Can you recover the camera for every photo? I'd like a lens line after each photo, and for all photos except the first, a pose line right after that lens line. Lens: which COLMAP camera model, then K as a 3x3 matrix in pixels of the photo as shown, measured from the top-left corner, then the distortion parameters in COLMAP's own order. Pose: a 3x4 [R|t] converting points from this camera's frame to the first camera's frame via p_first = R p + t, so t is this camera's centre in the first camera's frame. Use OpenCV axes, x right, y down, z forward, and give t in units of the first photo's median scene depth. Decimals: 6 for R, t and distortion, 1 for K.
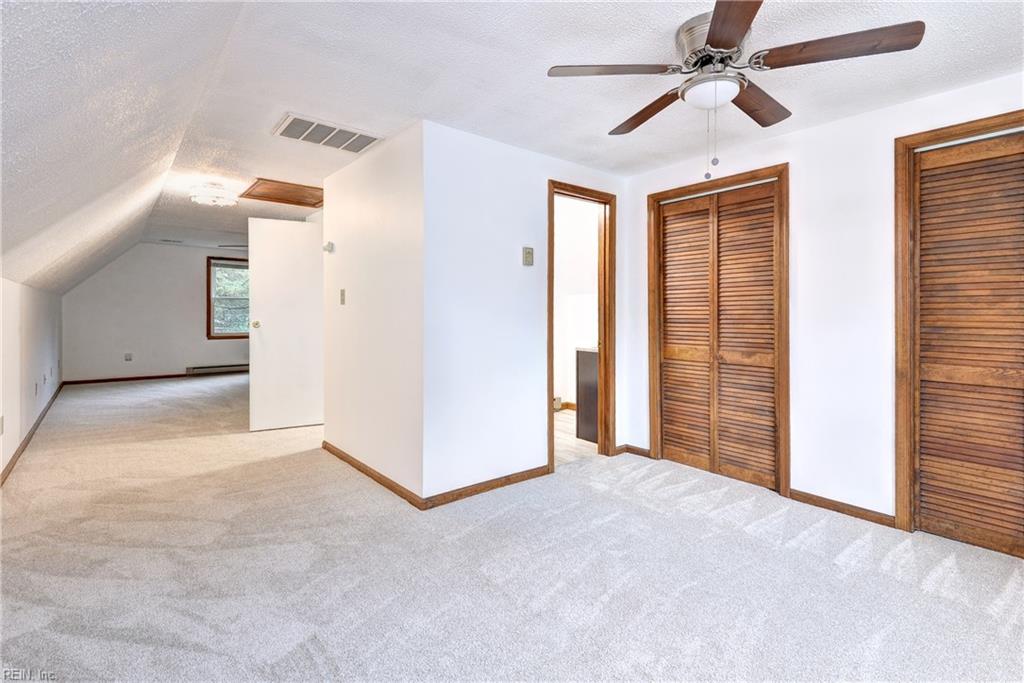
lens RADIAL K [[491.1, 0, 513.8], [0, 491.1, 310.1], [0, 0, 1]] dist [0.002088, 0.000278]
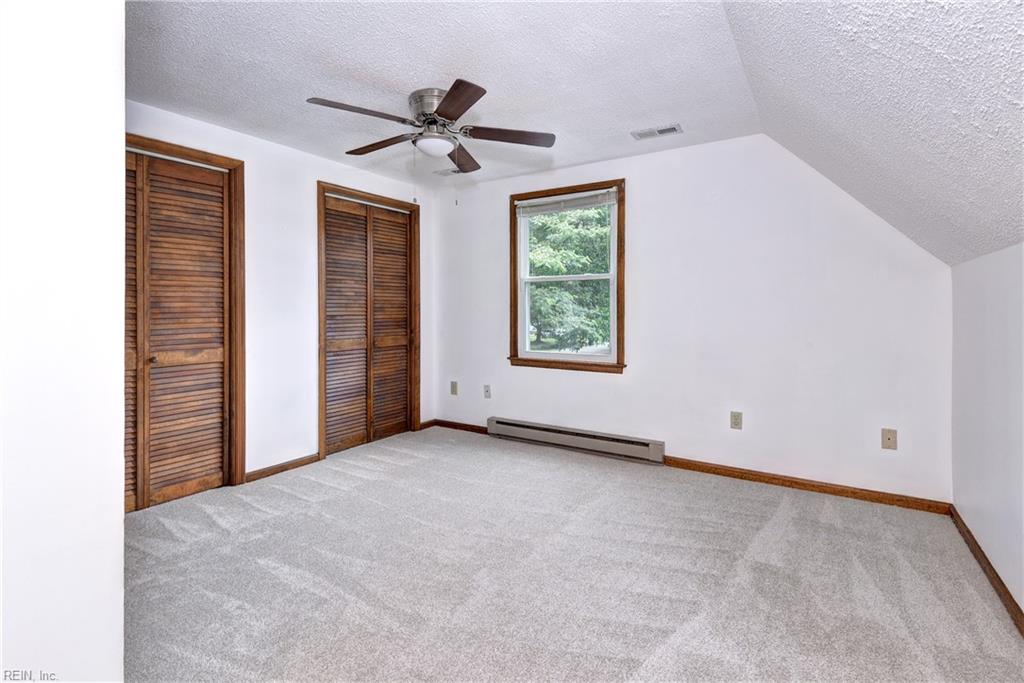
lens RADIAL K [[491.1, 0, 513.8], [0, 491.1, 310.1], [0, 0, 1]] dist [0.002088, 0.000278]
pose [[-0.328264, -0.005229, 0.944571, -0.604260], [-0.005730, 0.999977, 0.003544, 0.007267], [-0.944569, -0.004249, -0.328287, 0.789115]]
